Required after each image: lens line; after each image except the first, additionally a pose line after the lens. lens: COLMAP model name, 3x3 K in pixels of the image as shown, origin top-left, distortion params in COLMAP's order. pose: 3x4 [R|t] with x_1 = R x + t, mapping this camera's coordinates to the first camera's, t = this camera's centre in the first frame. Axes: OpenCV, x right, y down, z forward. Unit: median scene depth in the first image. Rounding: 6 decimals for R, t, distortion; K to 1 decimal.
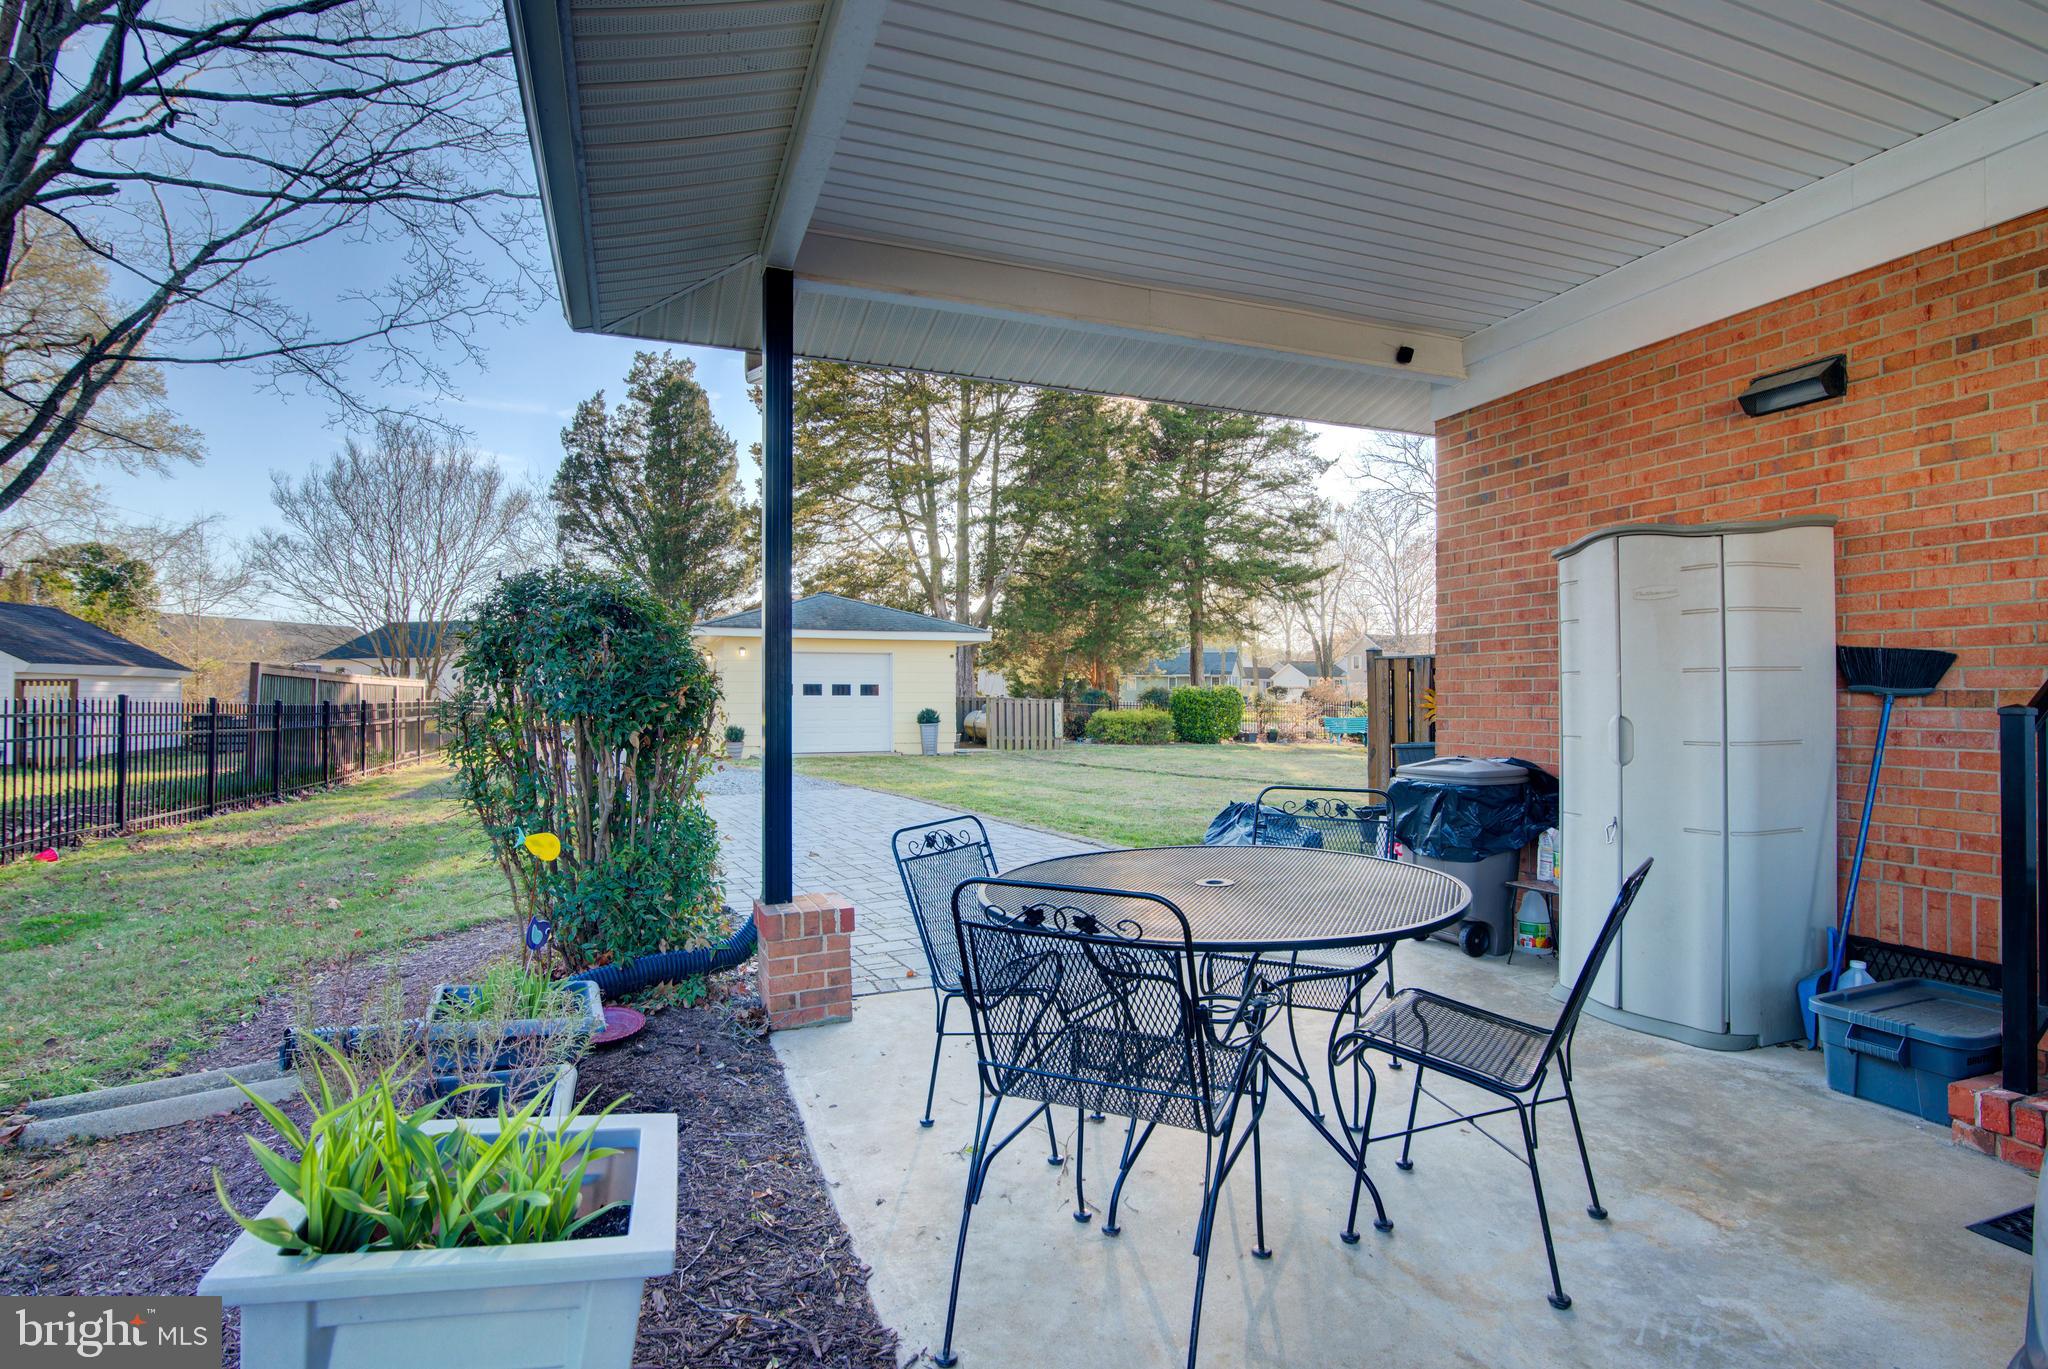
lens RADIAL K [[1004.3, 0, 1024.0], [0, 1004.3, 684.5], [0, 0, 1]] dist [0.000557, 0.000077]
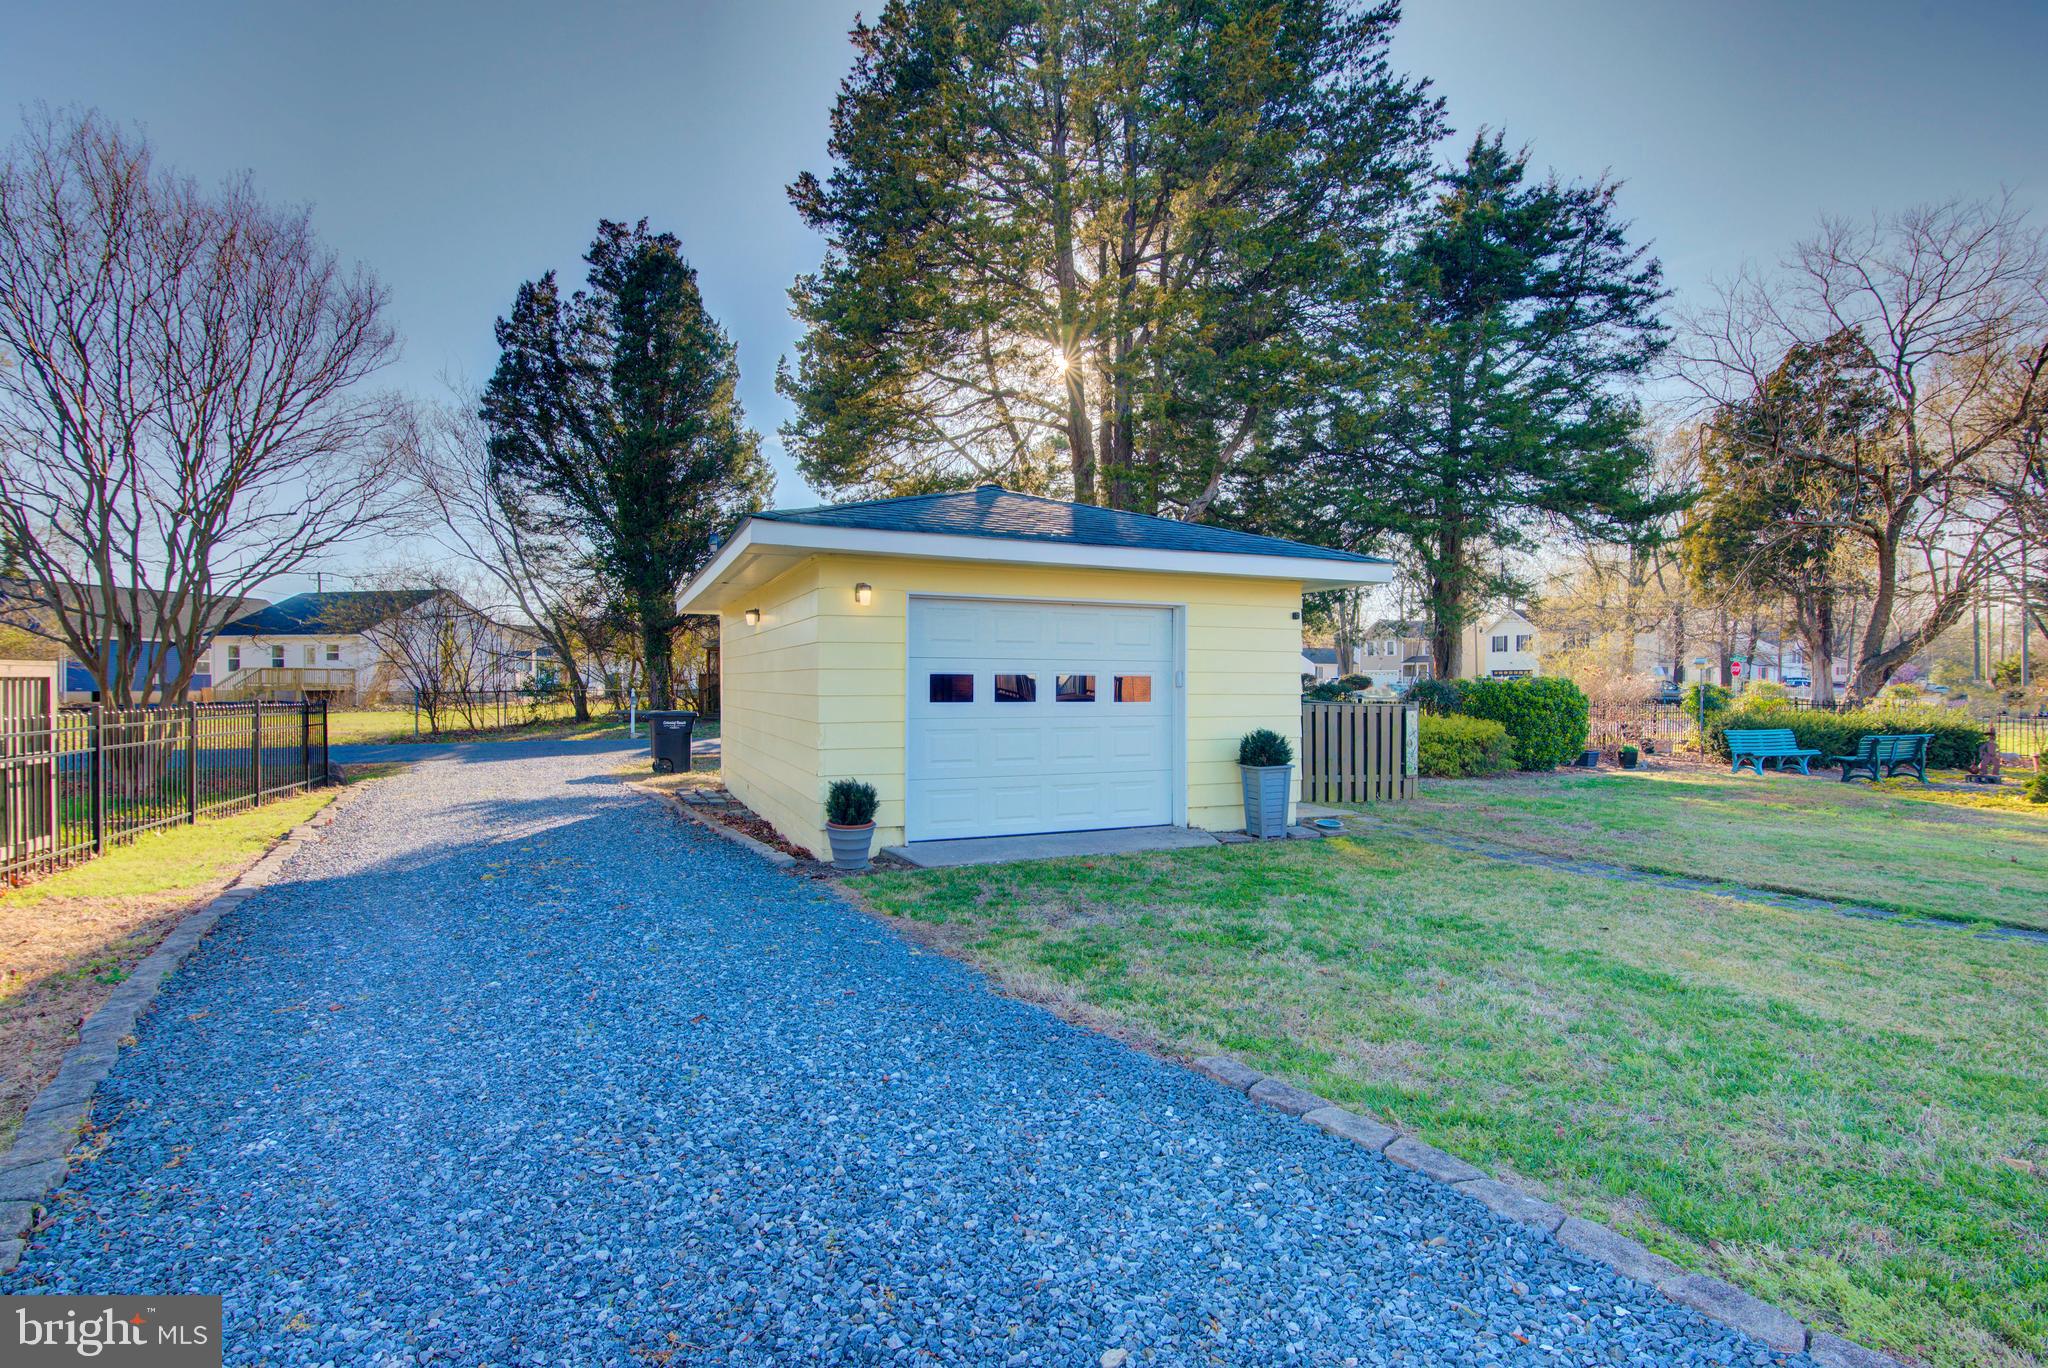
lens RADIAL K [[958.4, 0, 1027.3], [0, 958.4, 694.1], [0, 0, 1]] dist [-0.017351, 0.000007]
pose [[0.998718, 0.004319, 0.050435, -0.143989], [-0.005597, 0.999666, 0.025222, -0.001819], [-0.050309, -0.025472, 0.998409, 0.376879]]
